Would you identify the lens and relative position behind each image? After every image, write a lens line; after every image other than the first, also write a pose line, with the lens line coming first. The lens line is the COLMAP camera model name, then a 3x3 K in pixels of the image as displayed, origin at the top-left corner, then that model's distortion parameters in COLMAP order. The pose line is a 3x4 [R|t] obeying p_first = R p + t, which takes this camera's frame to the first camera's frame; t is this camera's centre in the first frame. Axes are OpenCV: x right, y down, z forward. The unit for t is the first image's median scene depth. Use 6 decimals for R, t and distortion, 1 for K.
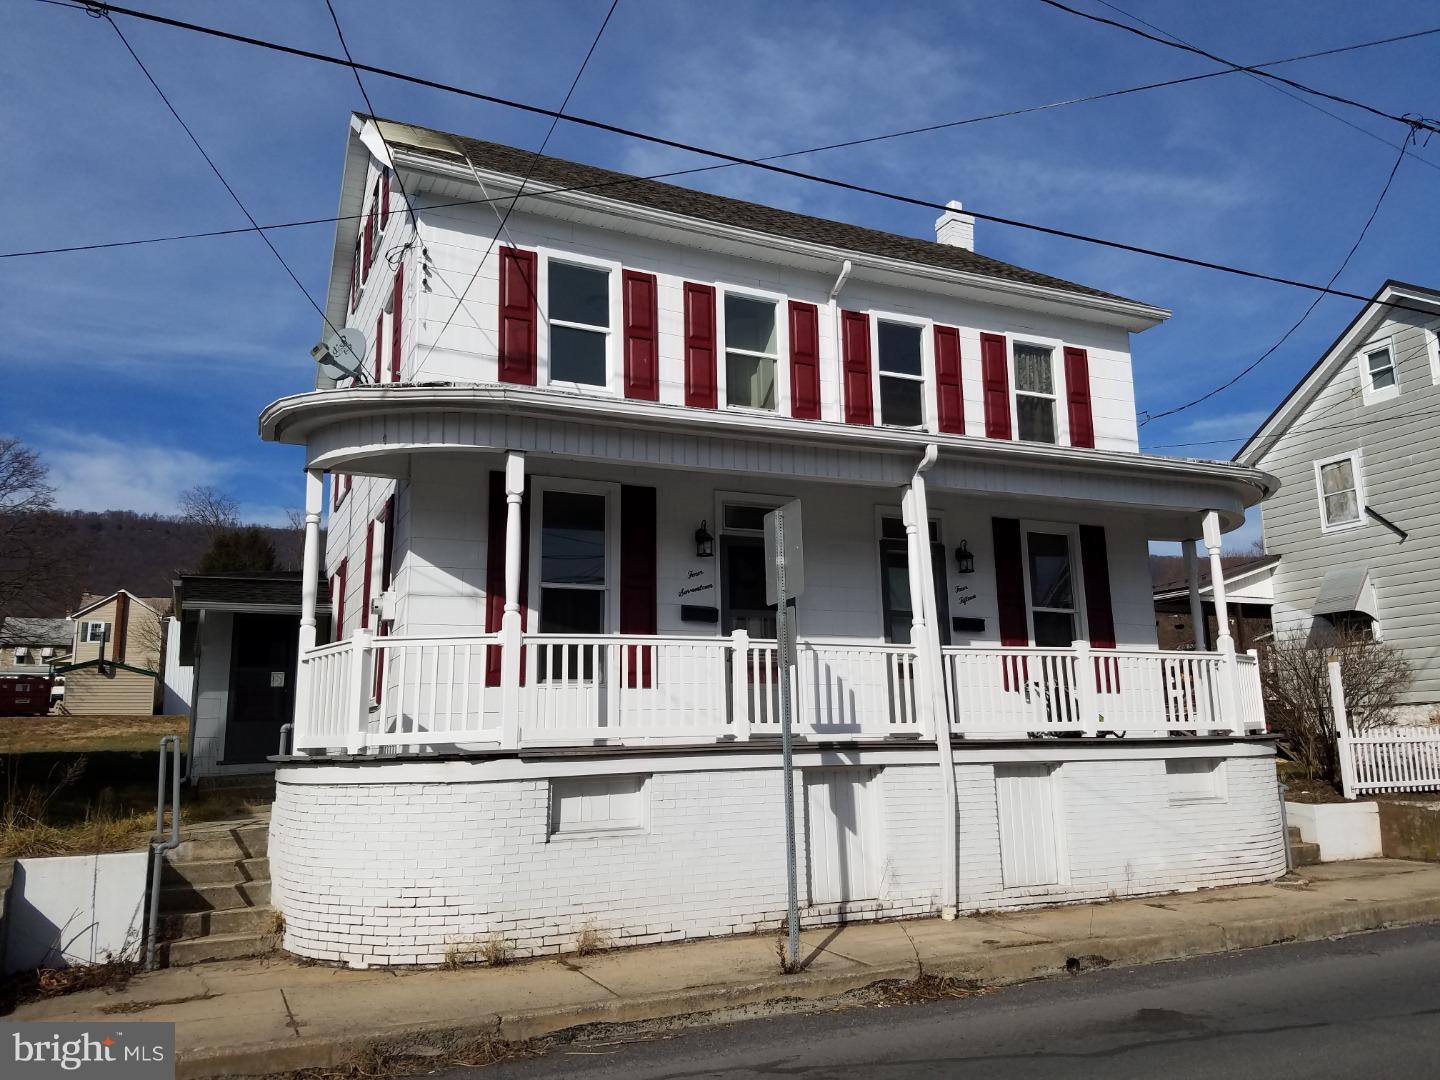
lens RADIAL K [[1067.5, 0, 720.0], [0, 1067.5, 540.0], [0, 0, 1]] dist [0.004207, 0.000899]
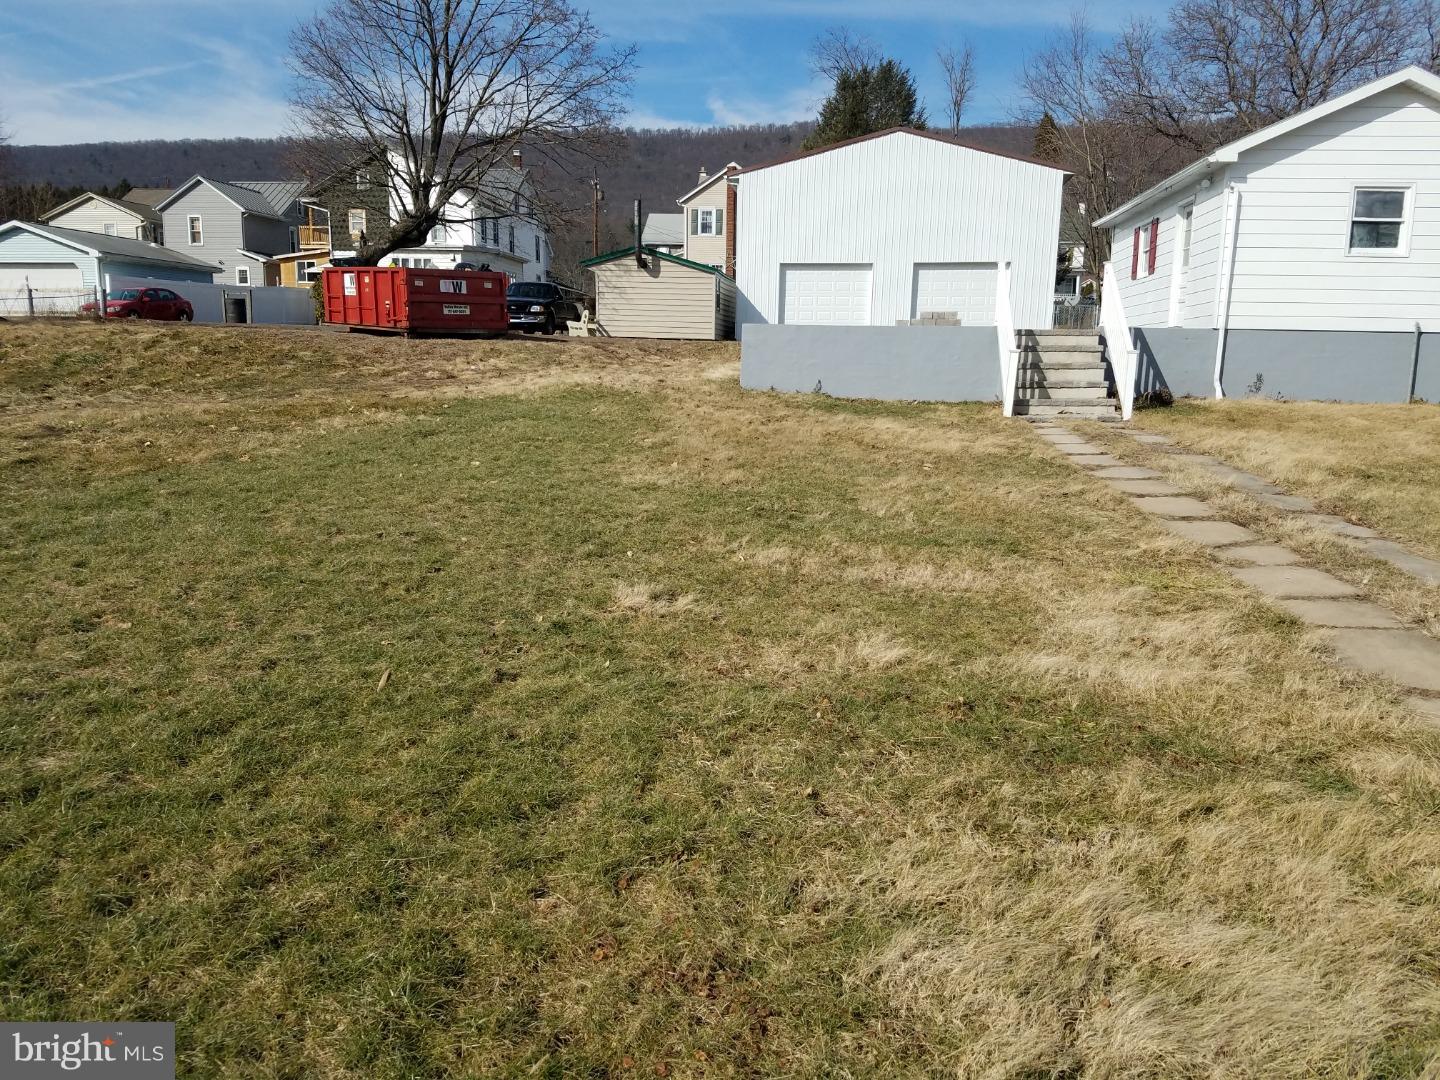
lens RADIAL K [[1067.5, 0, 720.0], [0, 1067.5, 540.0], [0, 0, 1]] dist [0.004207, 0.000899]
pose [[0.829289, 0.147783, -0.538925, -0.159466], [0.049842, 0.940993, 0.334735, 0.061979], [0.556593, -0.304453, 0.772989, 0.452147]]
